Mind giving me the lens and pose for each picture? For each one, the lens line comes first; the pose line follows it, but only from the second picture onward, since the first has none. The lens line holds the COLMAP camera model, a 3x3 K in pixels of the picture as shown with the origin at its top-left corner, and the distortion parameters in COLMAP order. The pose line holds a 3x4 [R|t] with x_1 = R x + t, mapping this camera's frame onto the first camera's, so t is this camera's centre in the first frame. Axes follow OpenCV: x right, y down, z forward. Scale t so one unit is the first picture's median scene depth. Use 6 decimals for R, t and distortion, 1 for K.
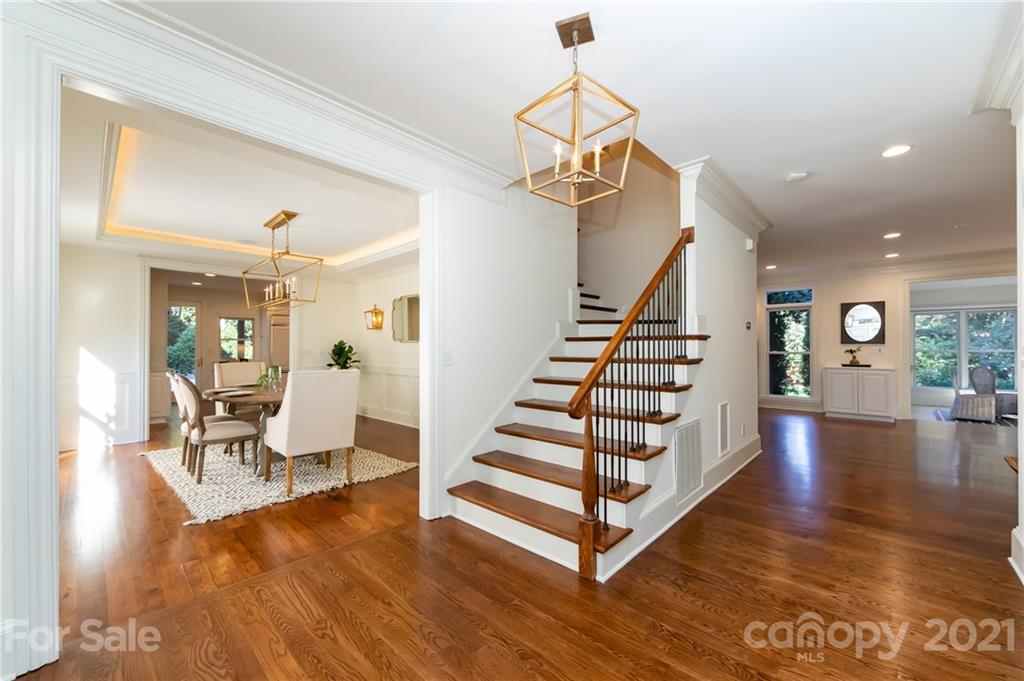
lens RADIAL K [[399.7, 0, 514.6], [0, 399.7, 343.5], [0, 0, 1]] dist [-0.001976, -0.000515]
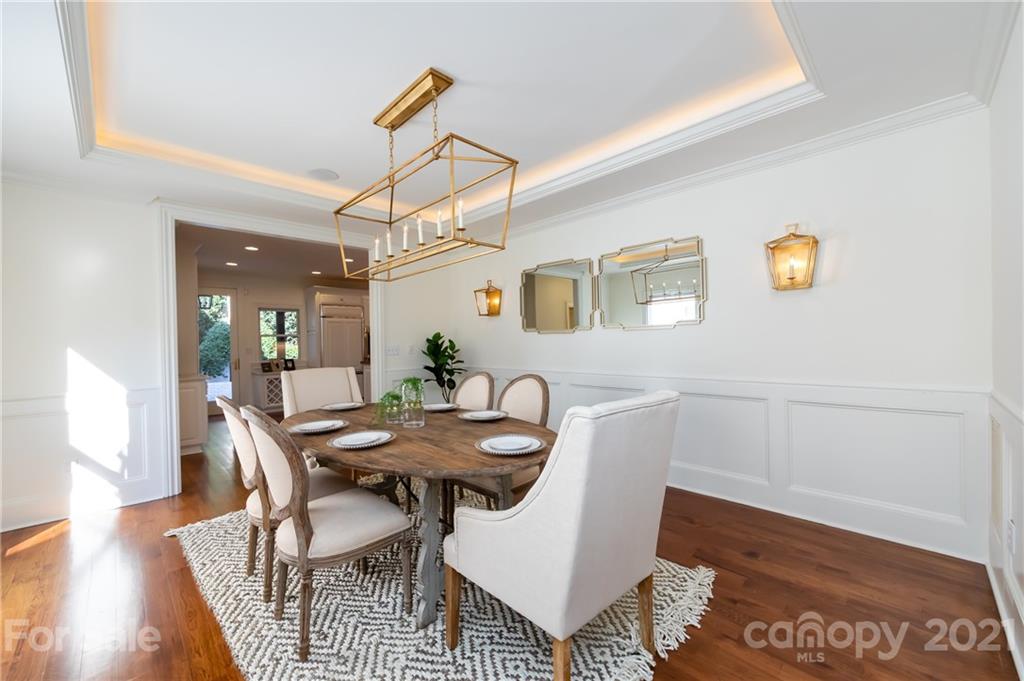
lens RADIAL K [[399.7, 0, 514.6], [0, 399.7, 343.5], [0, 0, 1]] dist [-0.001976, -0.000515]
pose [[0.999262, -0.016709, -0.034596, -0.376287], [0.017256, 0.999730, 0.015572, 0.004114], [0.034326, -0.016157, 0.999280, 0.402490]]
